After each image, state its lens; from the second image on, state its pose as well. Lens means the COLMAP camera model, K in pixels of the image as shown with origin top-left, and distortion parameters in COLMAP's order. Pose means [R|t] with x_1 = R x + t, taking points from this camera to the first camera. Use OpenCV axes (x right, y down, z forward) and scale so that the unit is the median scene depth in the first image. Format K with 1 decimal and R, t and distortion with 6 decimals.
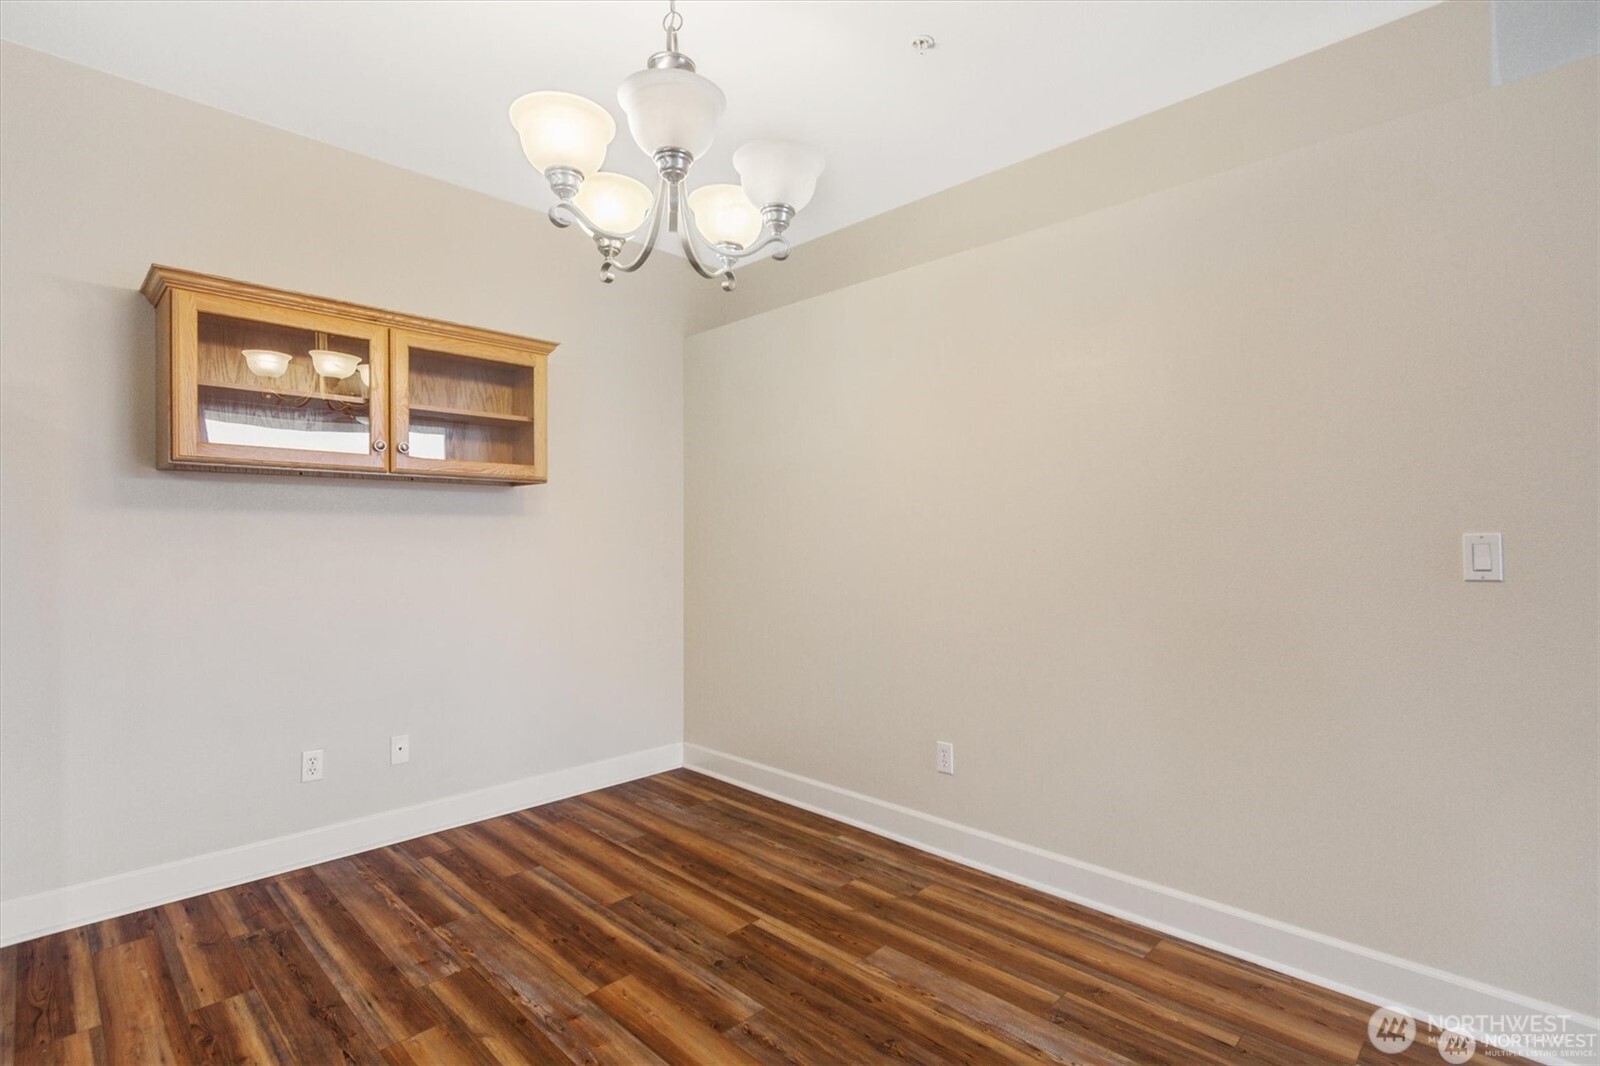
lens RADIAL K [[756.5, 0, 798.0], [0, 756.5, 539.6], [0, 0, 1]] dist [-0.000370, -0.000243]
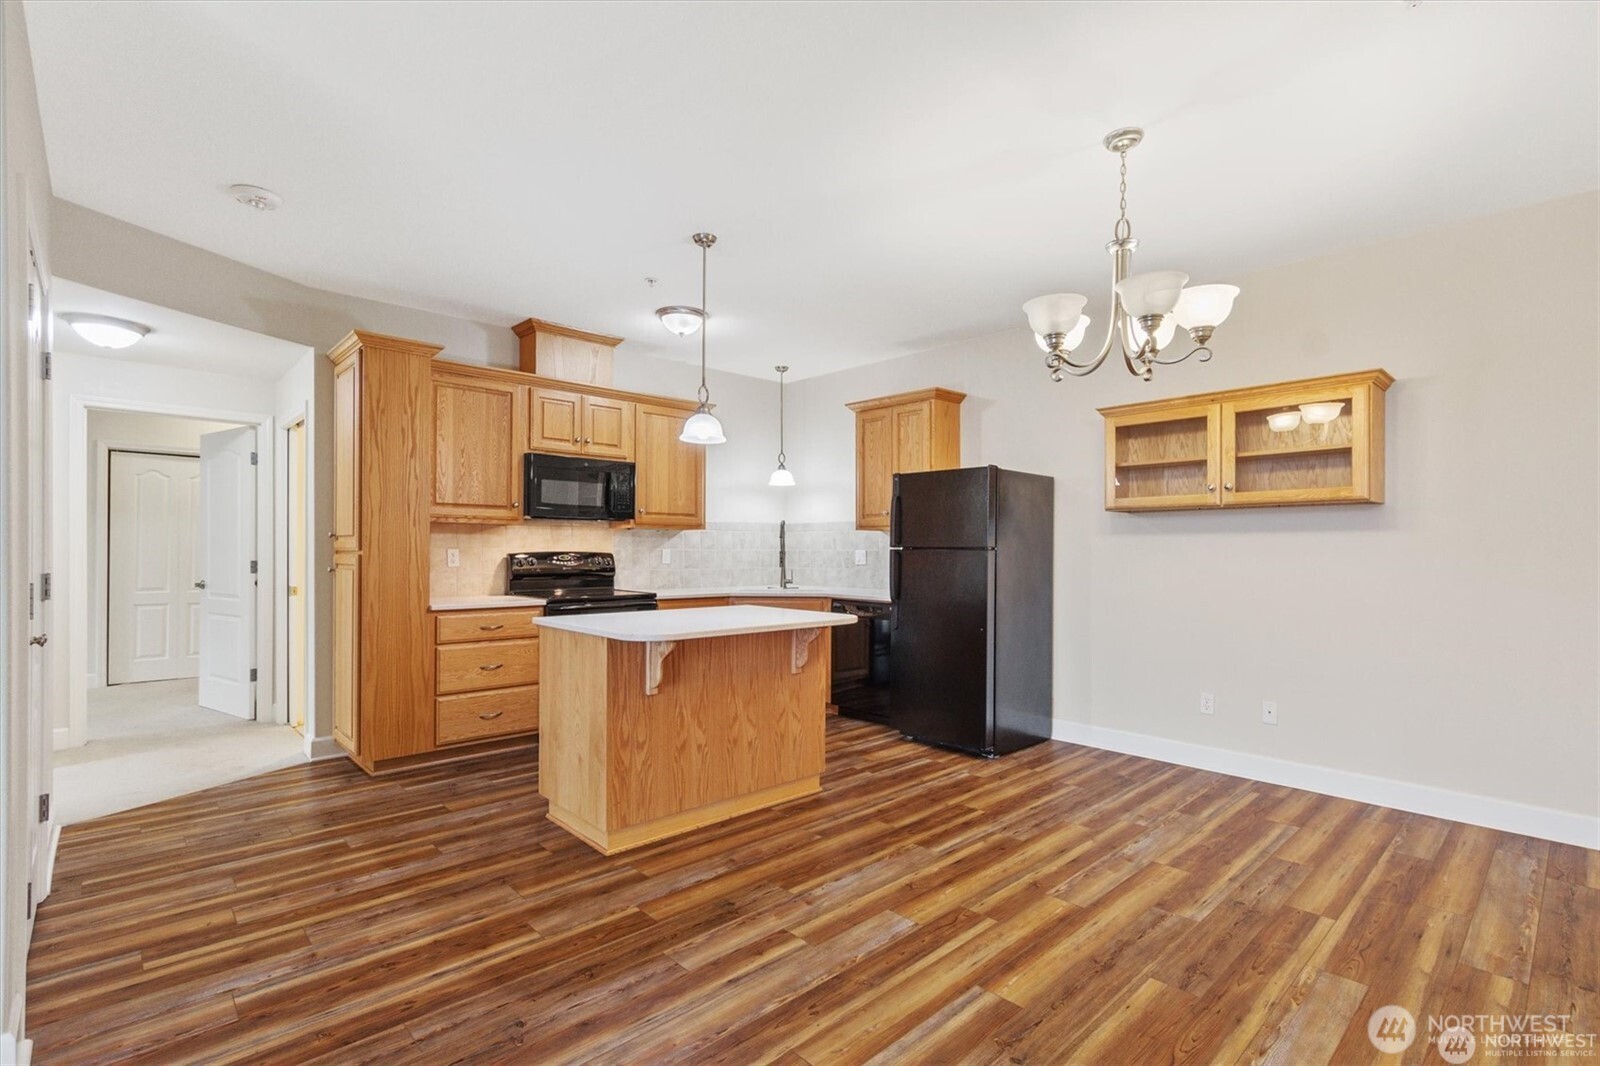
lens RADIAL K [[741.9, 0, 801.4], [0, 741.9, 545.8], [0, 0, 1]] dist [0.000371, 0.000035]
pose [[-0.038490, -0.000467, -0.999259, 0.901923], [-0.001928, 0.999998, -0.000393, -0.010817], [0.999257, 0.001911, -0.038491, 0.274501]]
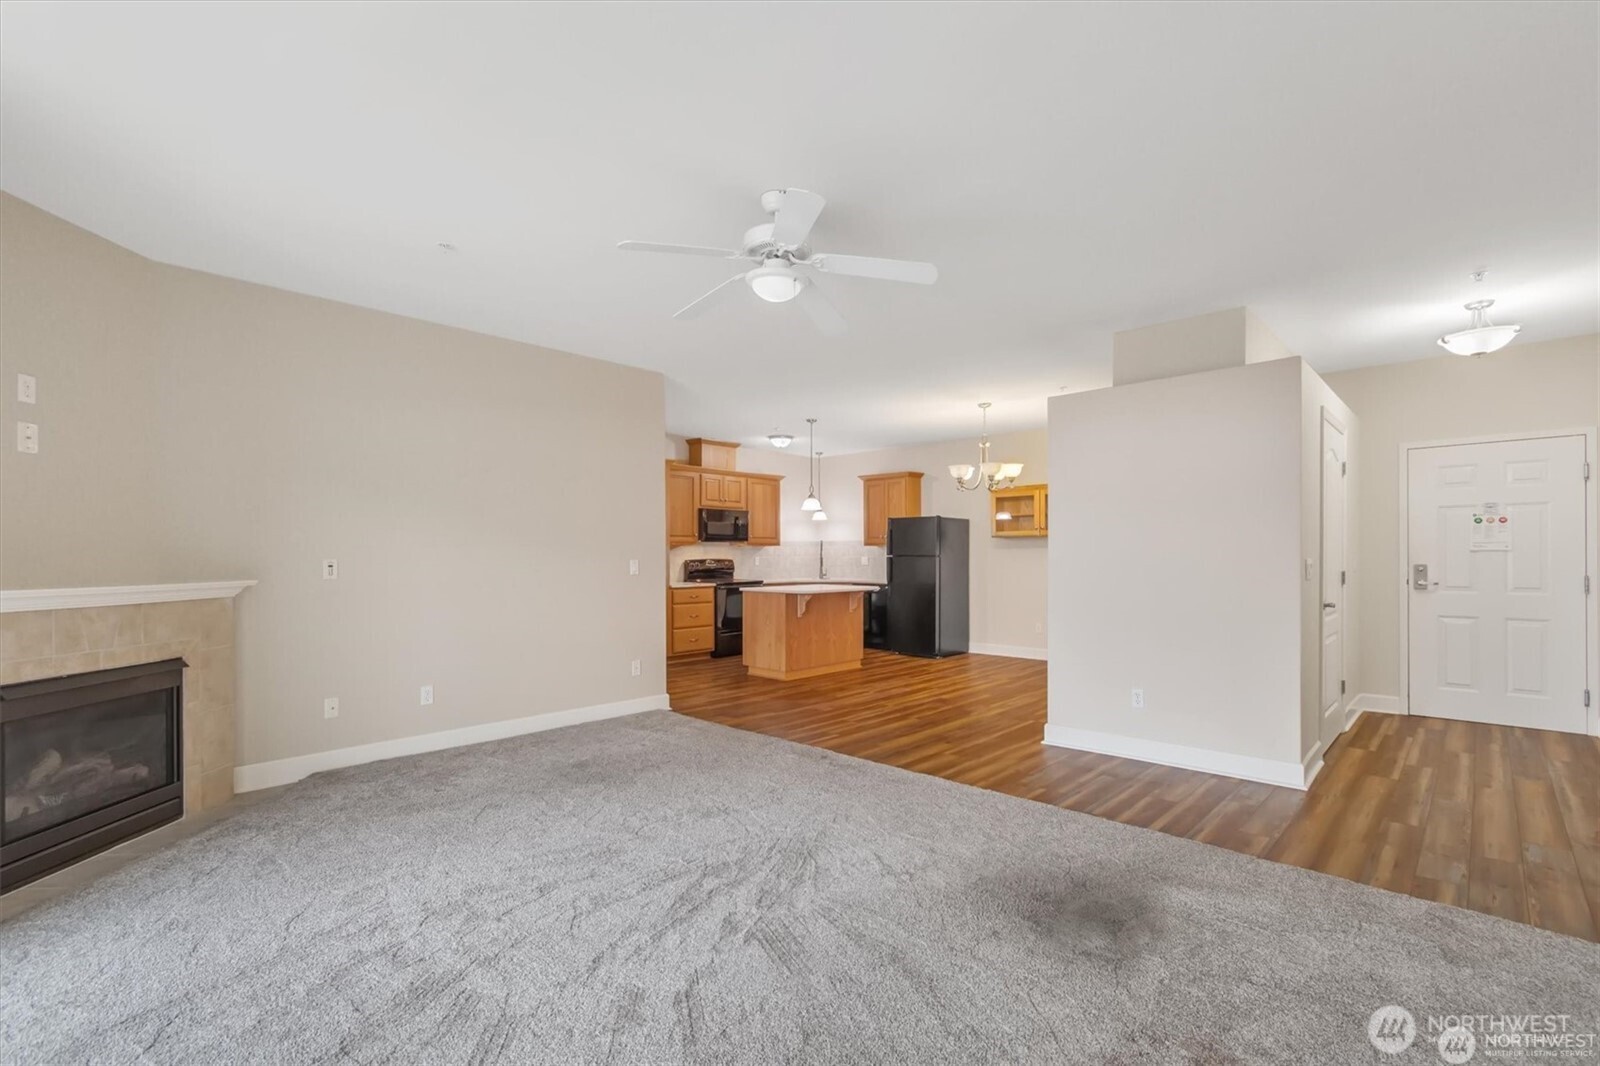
lens RADIAL K [[718.5, 0, 797.9], [0, 718.5, 554.7], [0, 0, 1]] dist [0.000391, 0.000022]
pose [[0.016201, 0.004316, -0.999859, 2.494209], [0.004319, 0.999981, 0.004386, -0.028645], [0.999859, -0.004390, 0.016182, -0.054849]]
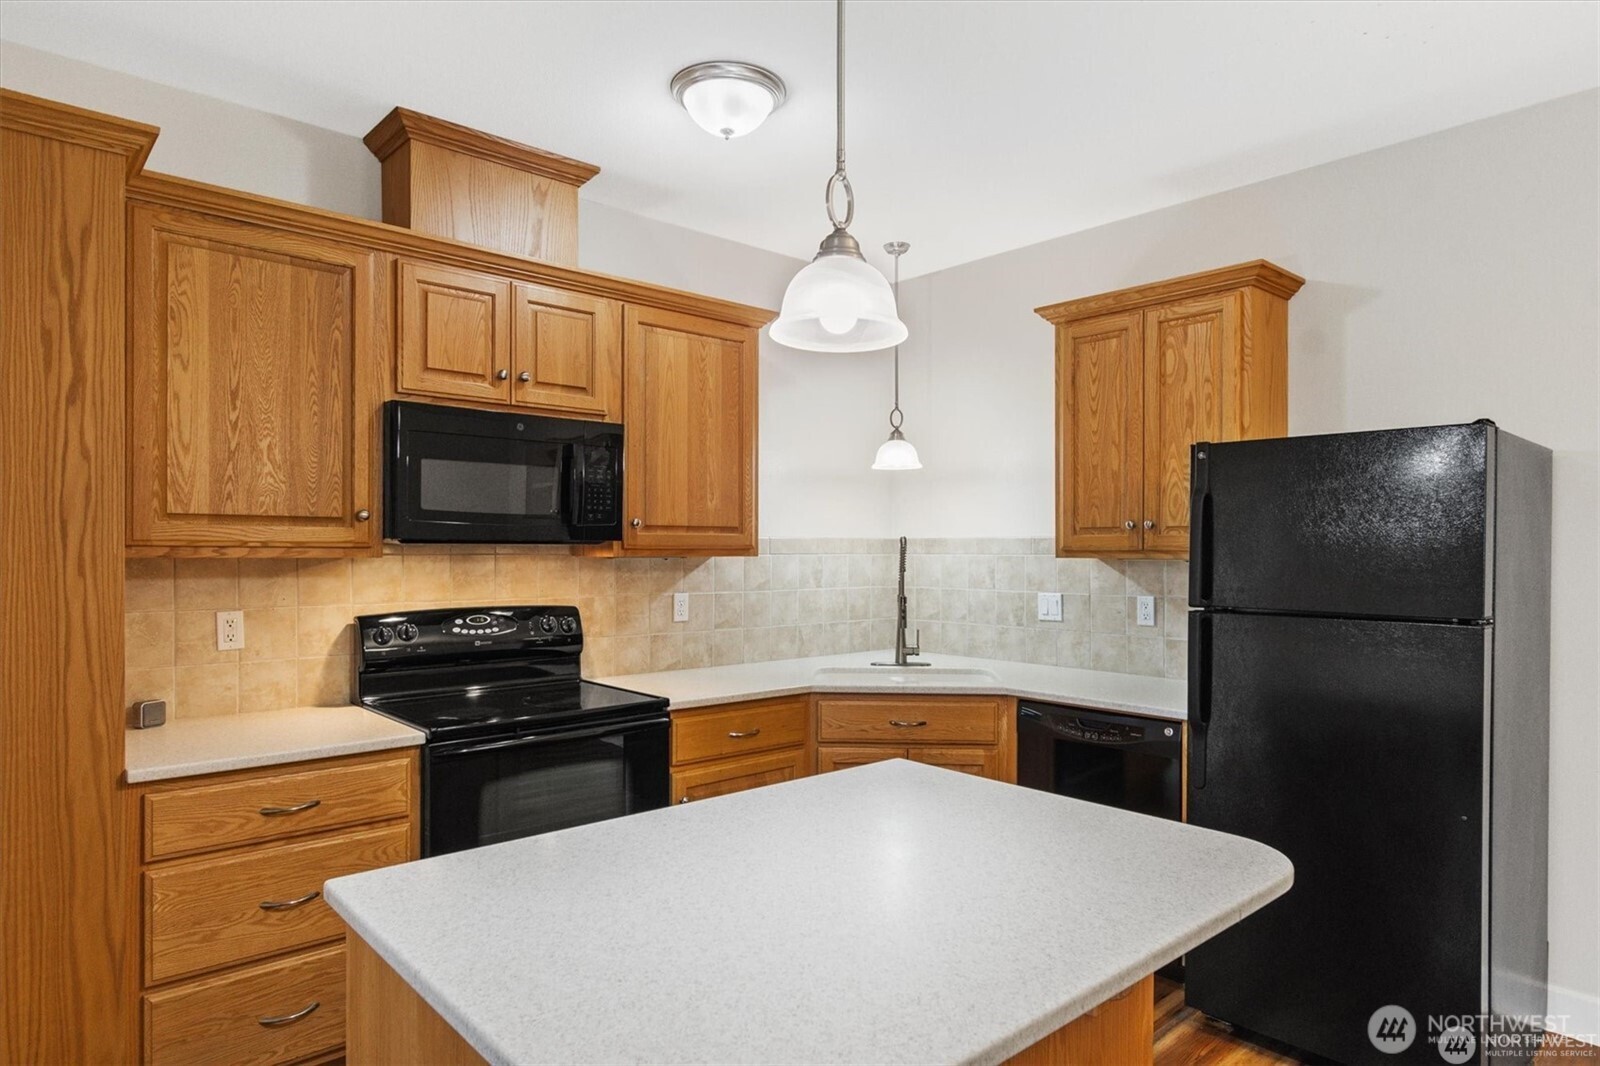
lens RADIAL K [[932.4, 0, 800.6], [0, 932.4, 546.7], [0, 0, 1]] dist [0.002088, 0.000500]
pose [[-0.058925, 0.002645, -0.998259, 0.144287], [-0.000161, 0.999996, 0.002659, -0.075907], [0.998262, 0.000317, -0.058924, 0.058876]]
